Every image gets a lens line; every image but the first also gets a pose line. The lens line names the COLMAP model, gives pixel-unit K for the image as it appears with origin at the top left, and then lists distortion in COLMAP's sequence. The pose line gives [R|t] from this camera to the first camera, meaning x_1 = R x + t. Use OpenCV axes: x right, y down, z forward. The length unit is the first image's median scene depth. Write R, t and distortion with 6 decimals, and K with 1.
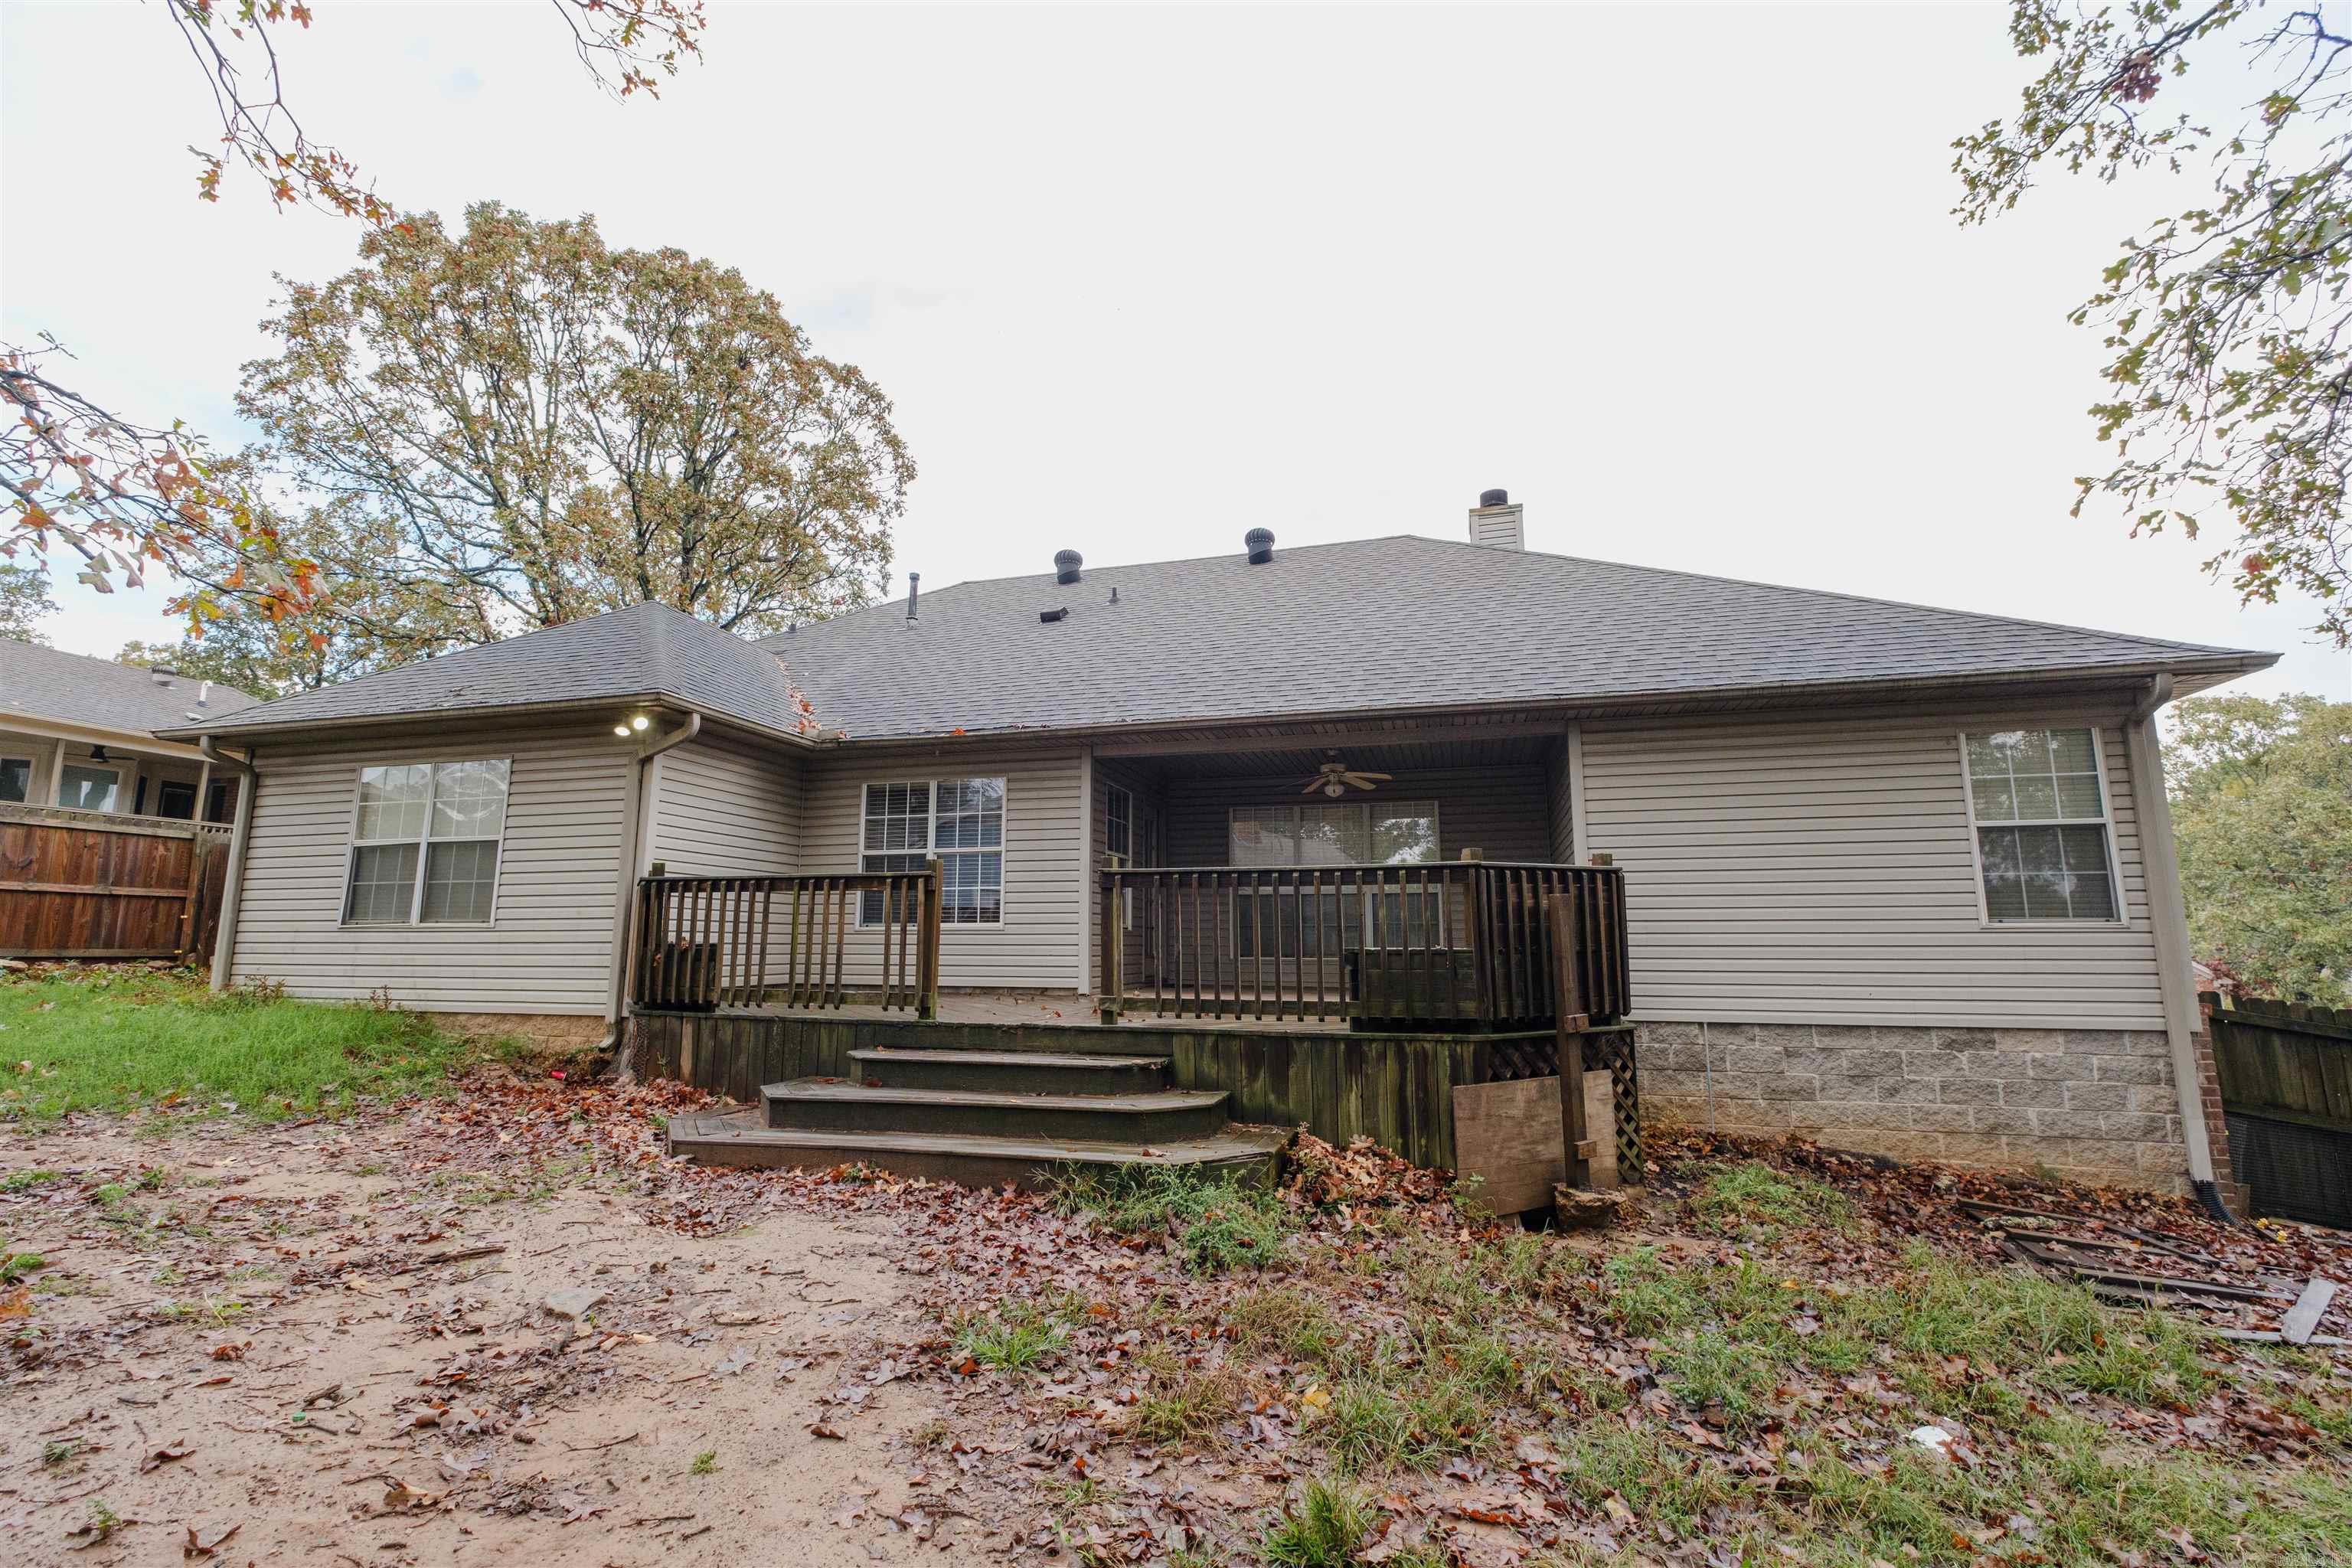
lens RADIAL K [[1026.5, 0, 1186.5], [0, 1026.5, 780.9], [0, 0, 1]] dist [0.011106, -0.006141]
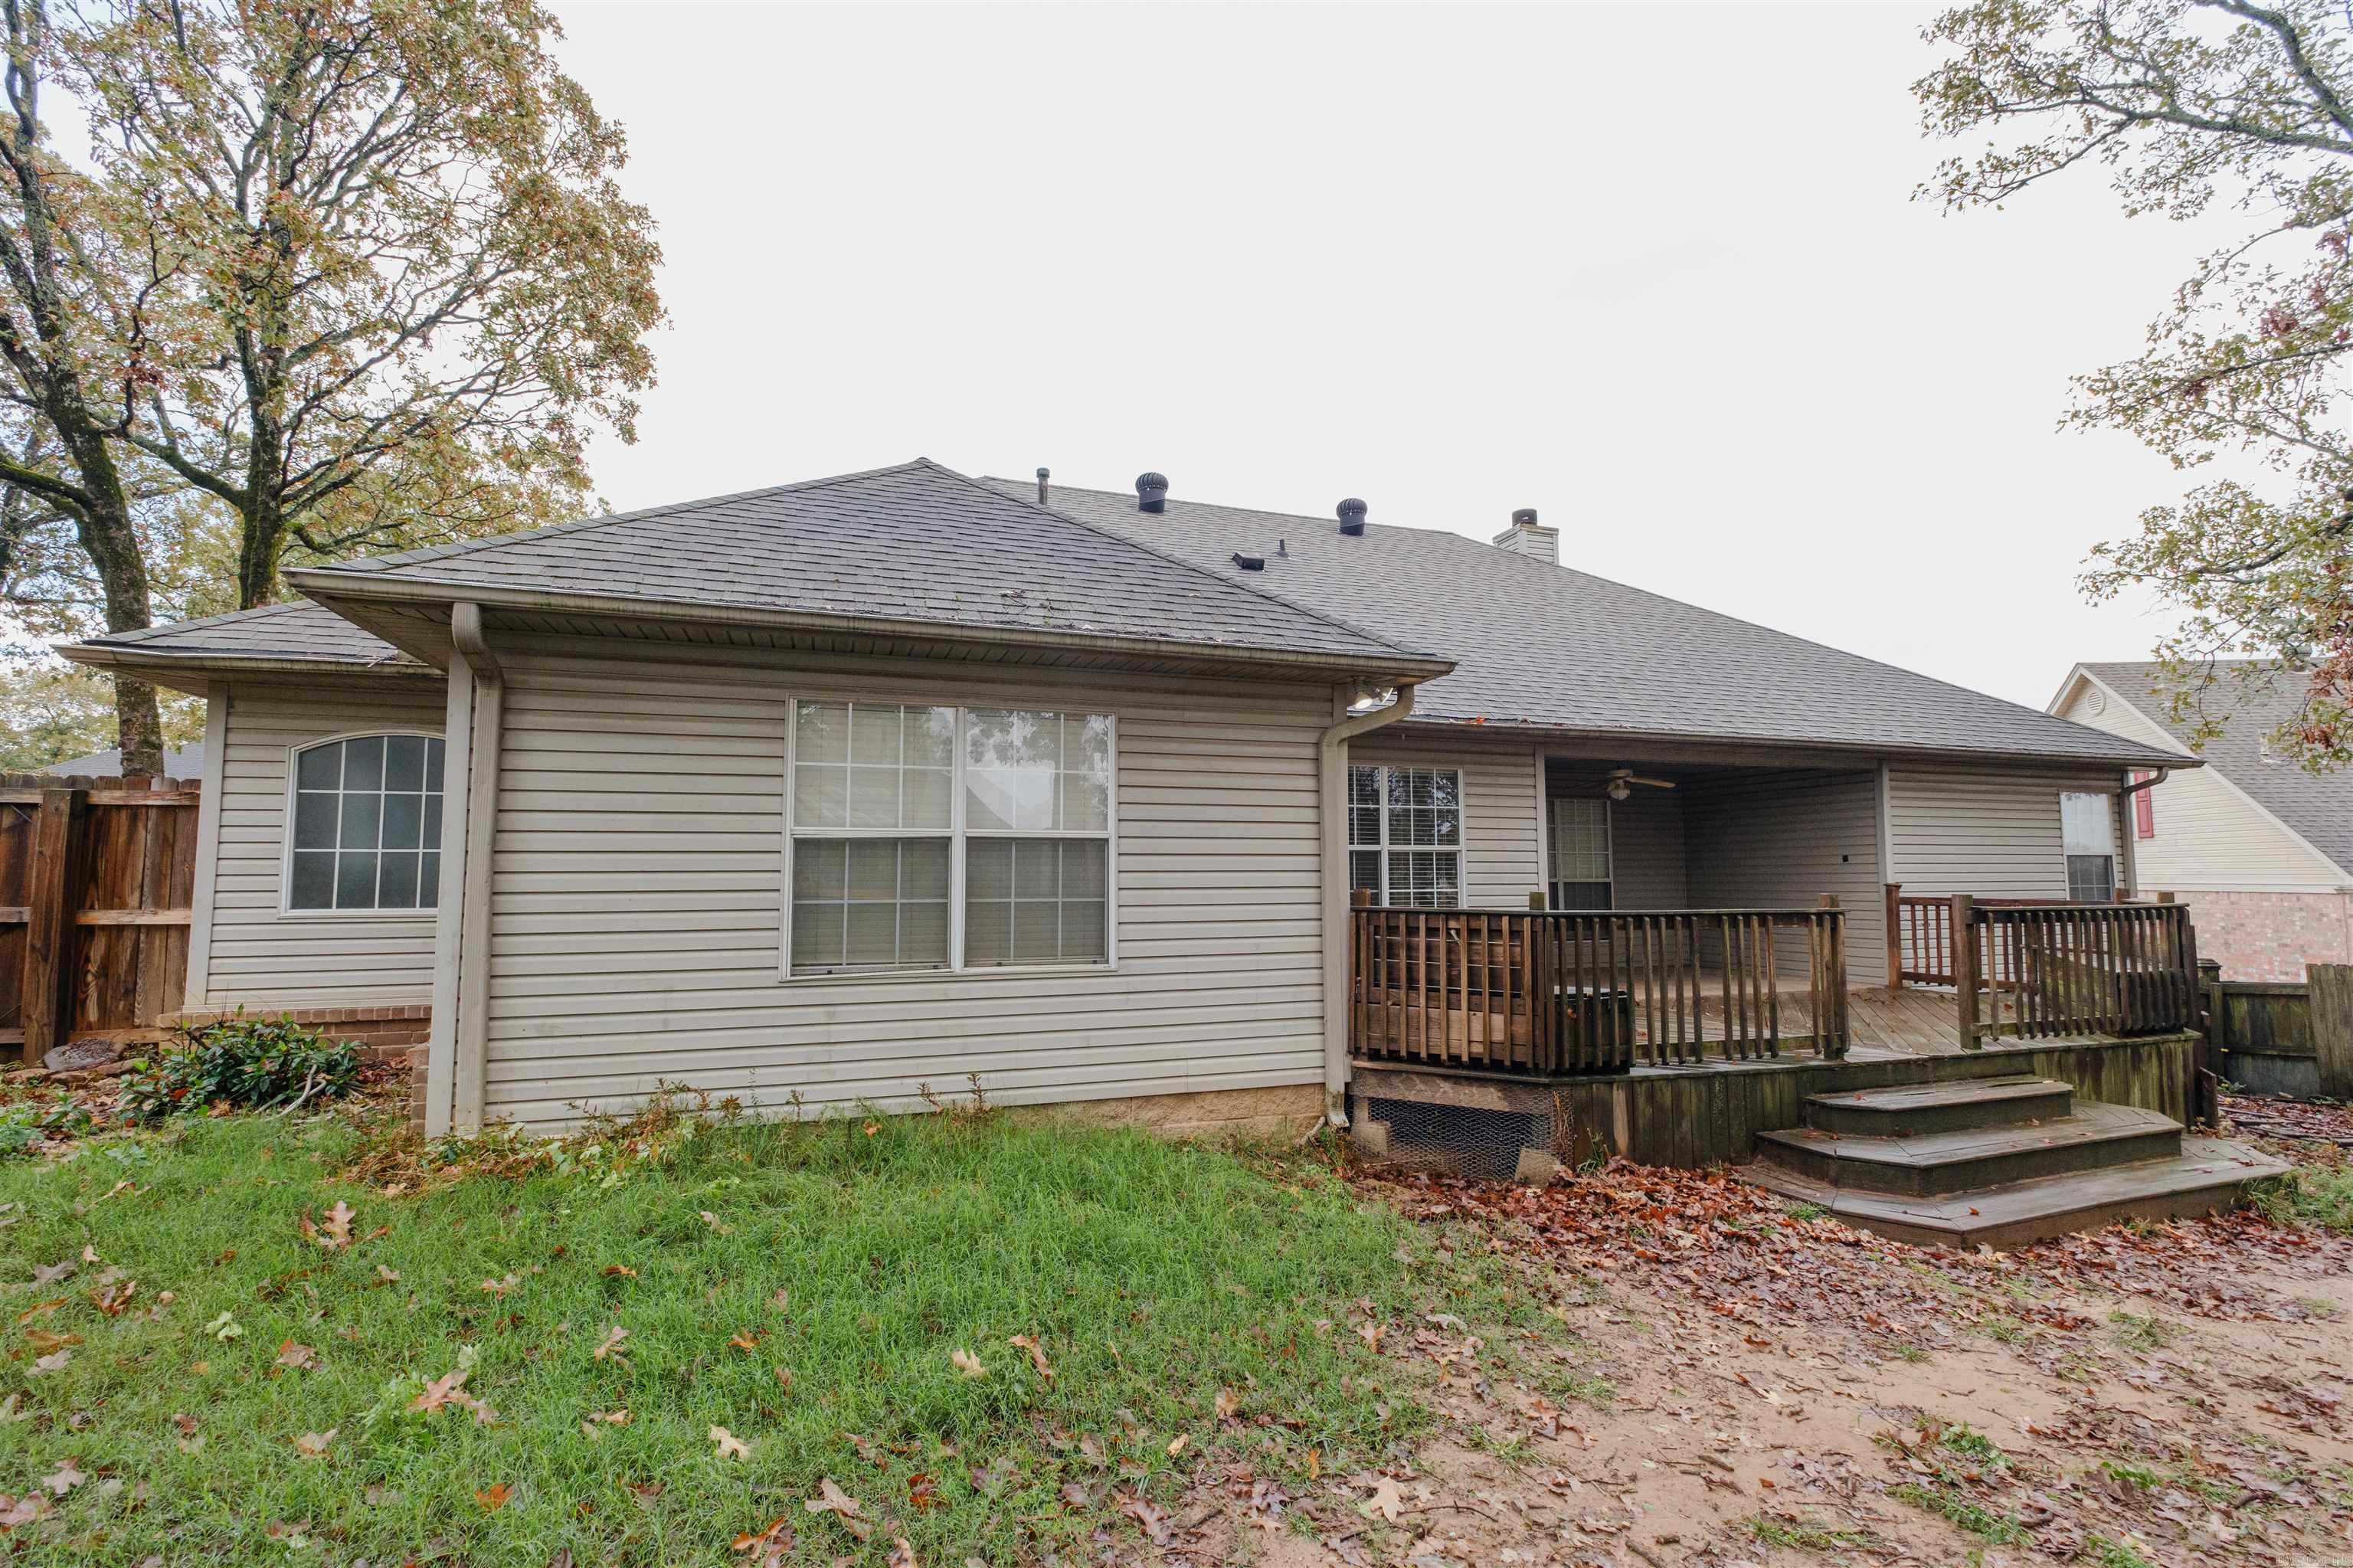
lens RADIAL K [[1027.0, 0, 1180.4], [0, 1027.0, 788.7], [0, 0, 1]] dist [0.011106, -0.006141]
pose [[0.821861, 0.043405, 0.568032, -0.983533], [-0.090263, 0.994420, 0.054611, -0.014554], [-0.562491, -0.096155, 0.821193, 0.423216]]
